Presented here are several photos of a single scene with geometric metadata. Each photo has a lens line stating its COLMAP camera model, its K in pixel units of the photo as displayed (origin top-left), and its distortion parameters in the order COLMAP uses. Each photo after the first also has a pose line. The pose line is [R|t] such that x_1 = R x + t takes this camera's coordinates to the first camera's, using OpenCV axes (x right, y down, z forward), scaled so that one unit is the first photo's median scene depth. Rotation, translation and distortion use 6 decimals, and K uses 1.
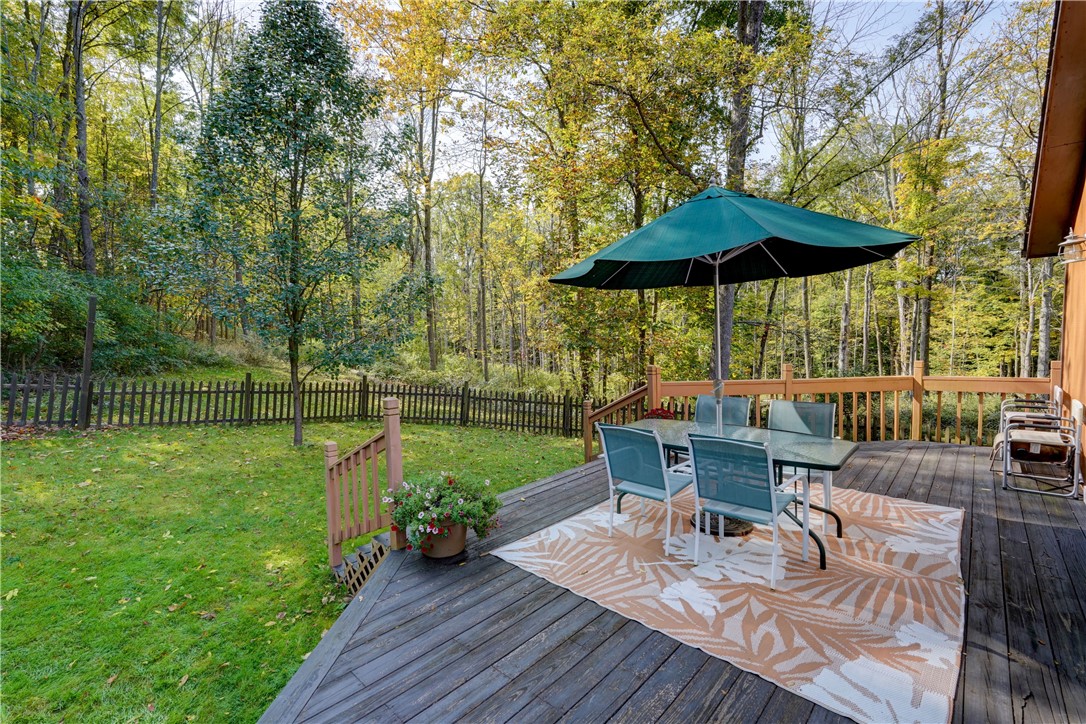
lens RADIAL K [[494.2, 0, 543.0], [0, 494.2, 362.0], [0, 0, 1]] dist [-0.002198, -0.000210]
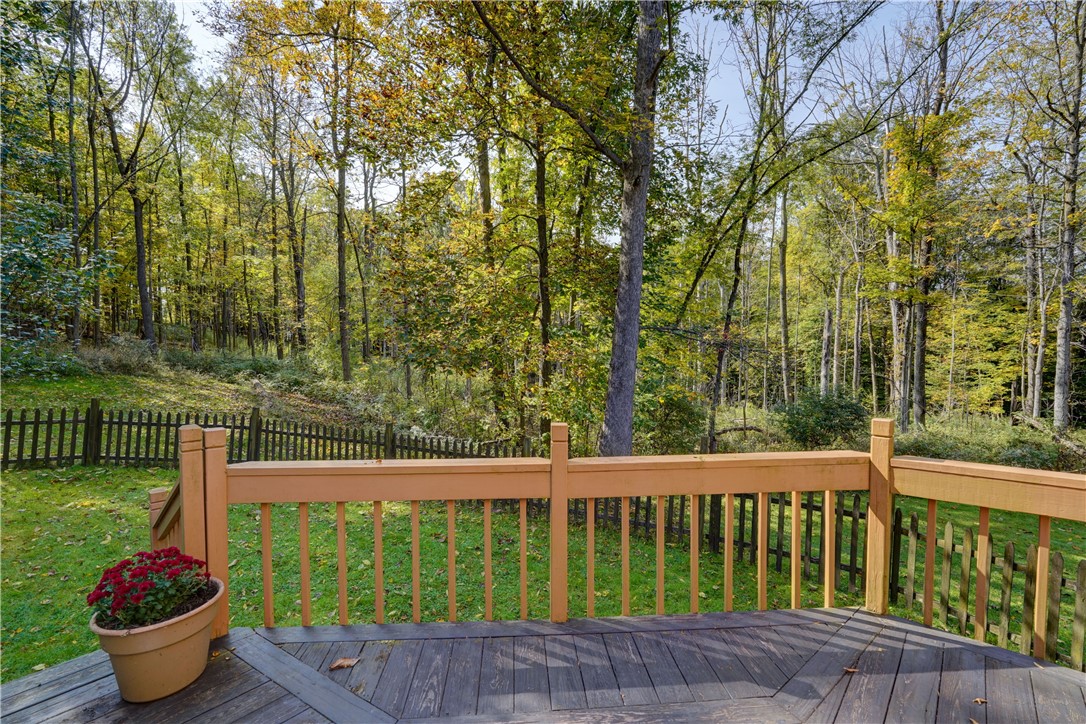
lens RADIAL K [[498.3, 0, 543.0], [0, 498.3, 362.0], [0, 0, 1]] dist [0.003264, 0.000363]
pose [[0.999877, 0.013623, 0.007769, 0.087142], [-0.013512, 0.999808, -0.014199, -0.007233], [-0.007961, 0.014092, 0.999869, 0.107642]]
